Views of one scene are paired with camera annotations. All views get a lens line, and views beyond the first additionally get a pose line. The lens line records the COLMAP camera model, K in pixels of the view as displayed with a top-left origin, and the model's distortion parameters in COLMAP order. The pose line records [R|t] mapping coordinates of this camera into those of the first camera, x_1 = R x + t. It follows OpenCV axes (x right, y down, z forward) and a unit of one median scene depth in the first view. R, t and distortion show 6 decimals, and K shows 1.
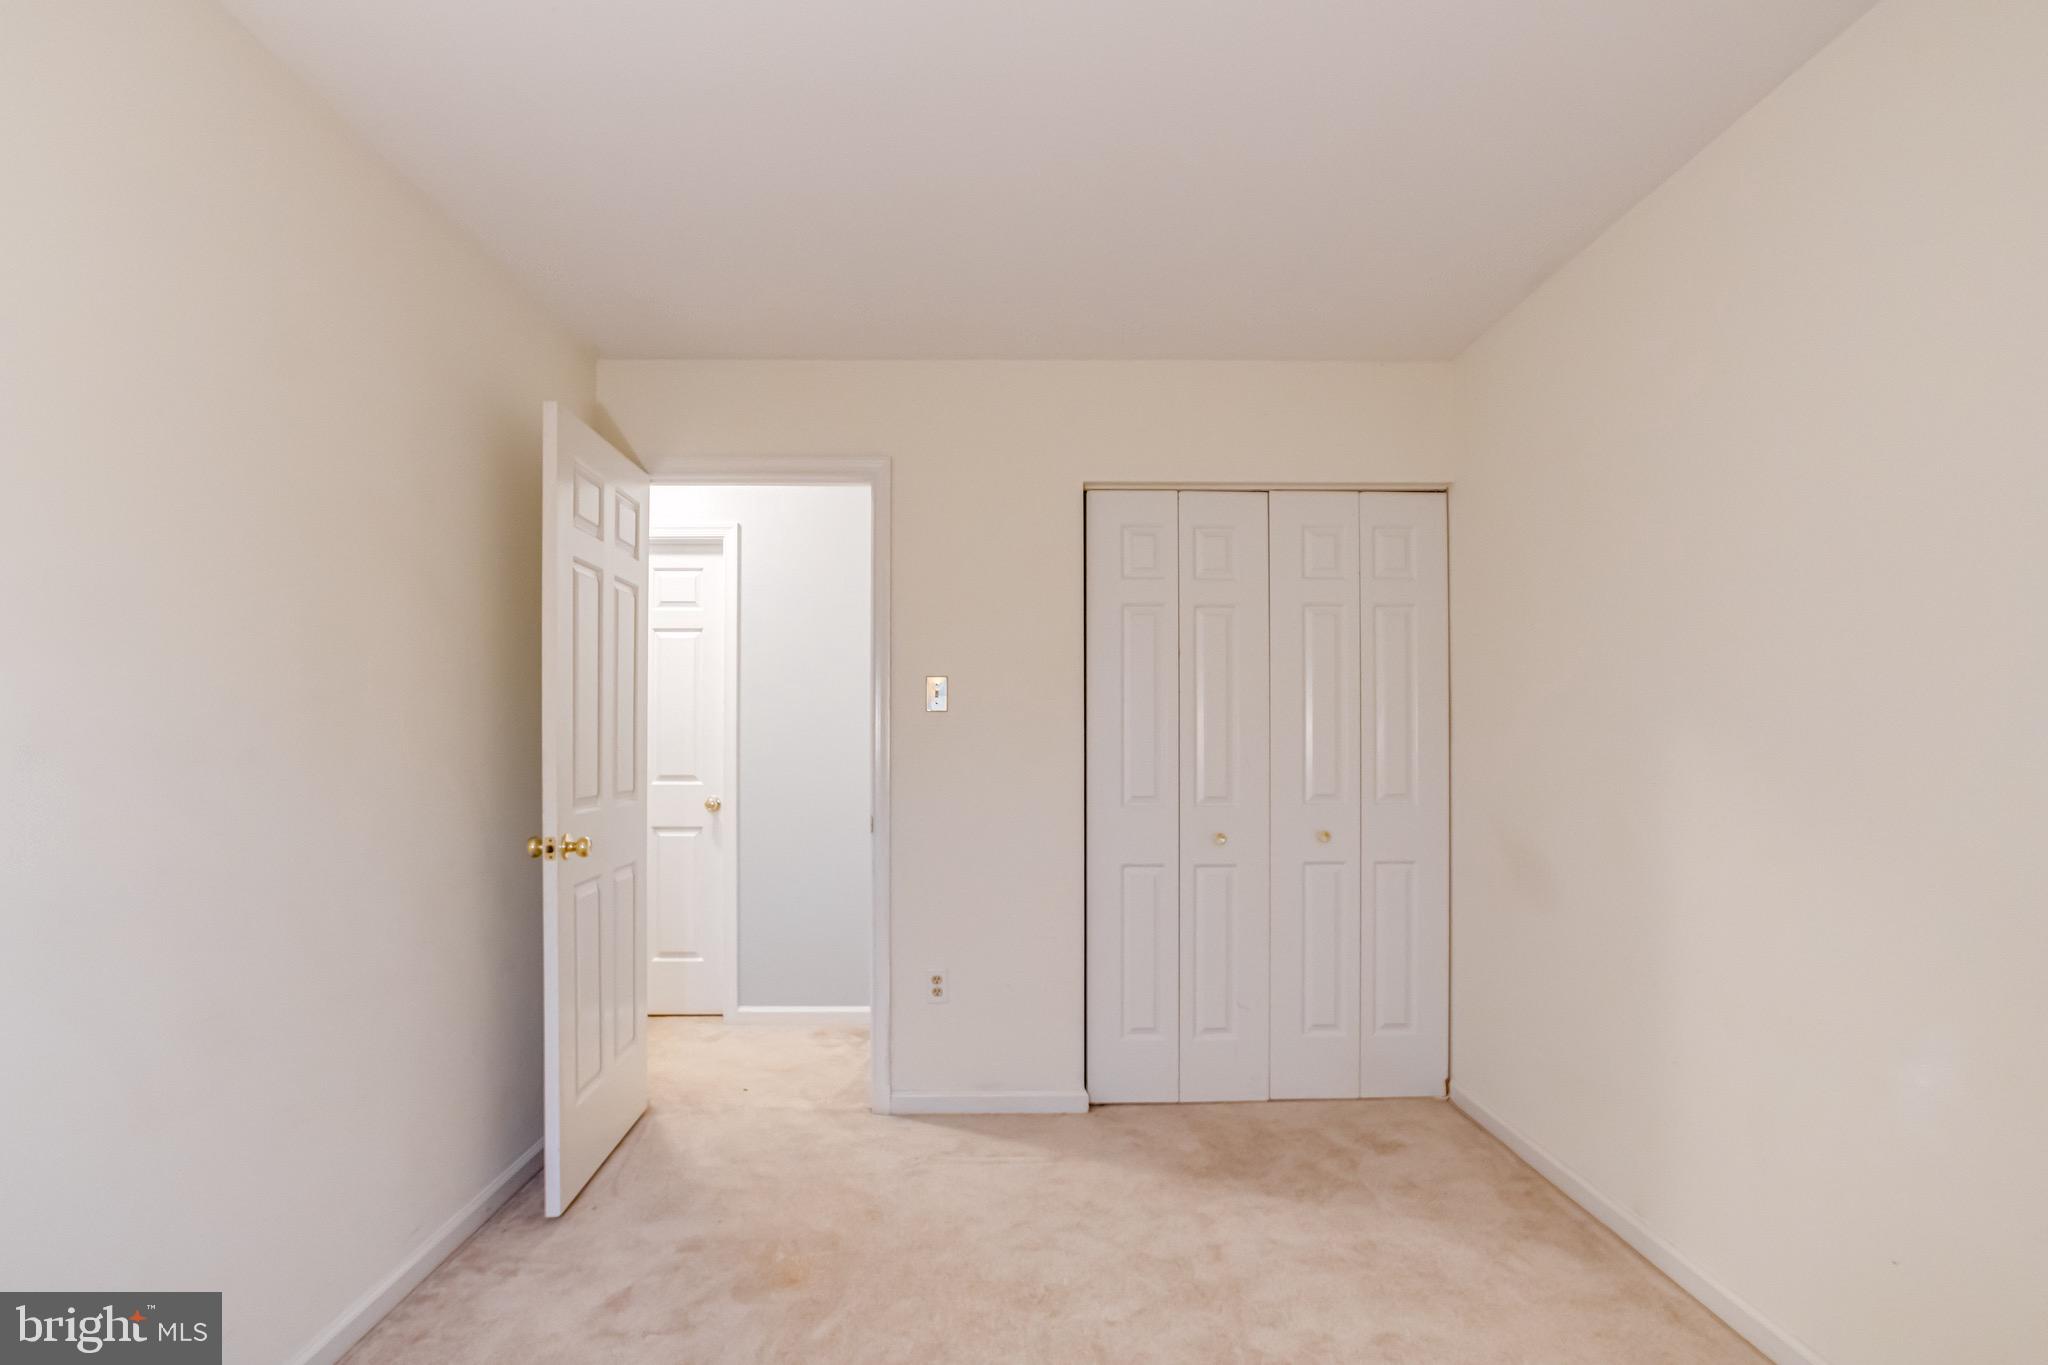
lens RADIAL K [[1010.8, 0, 1020.0], [0, 1010.8, 722.6], [0, 0, 1]] dist [-0.046139, 0.025249]
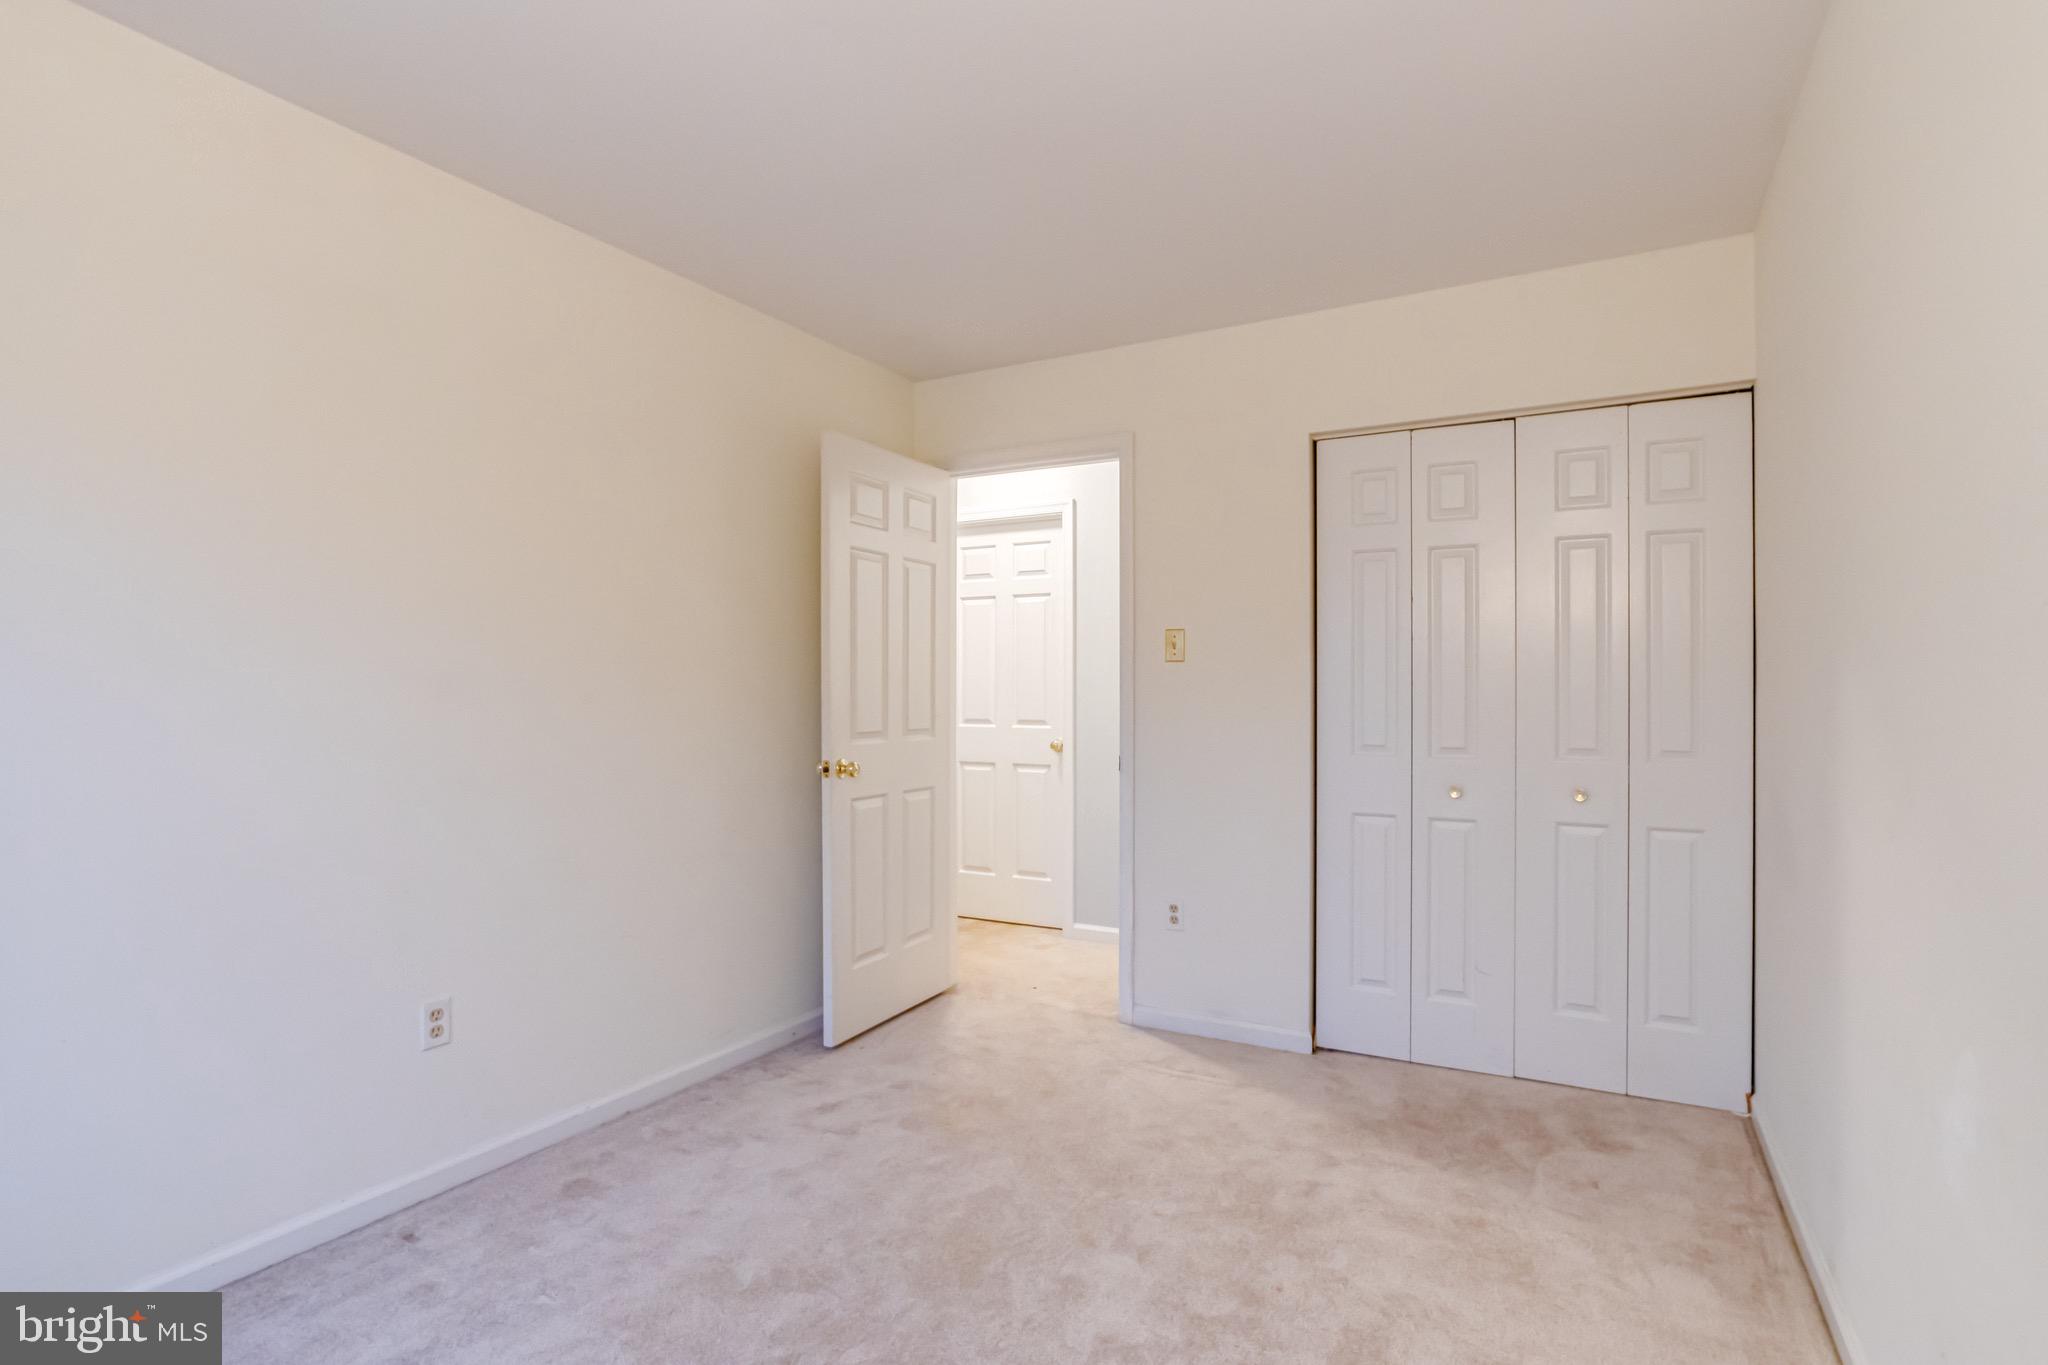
lens RADIAL K [[995.1, 0, 1025.2], [0, 995.1, 684.3], [0, 0, 1]] dist [-0.044389, 0.025183]
pose [[0.868625, -0.002613, -0.495463, 0.311166], [0.006441, 0.999961, 0.006019, 0.005588], [0.495428, -0.008420, 0.868608, -0.007559]]
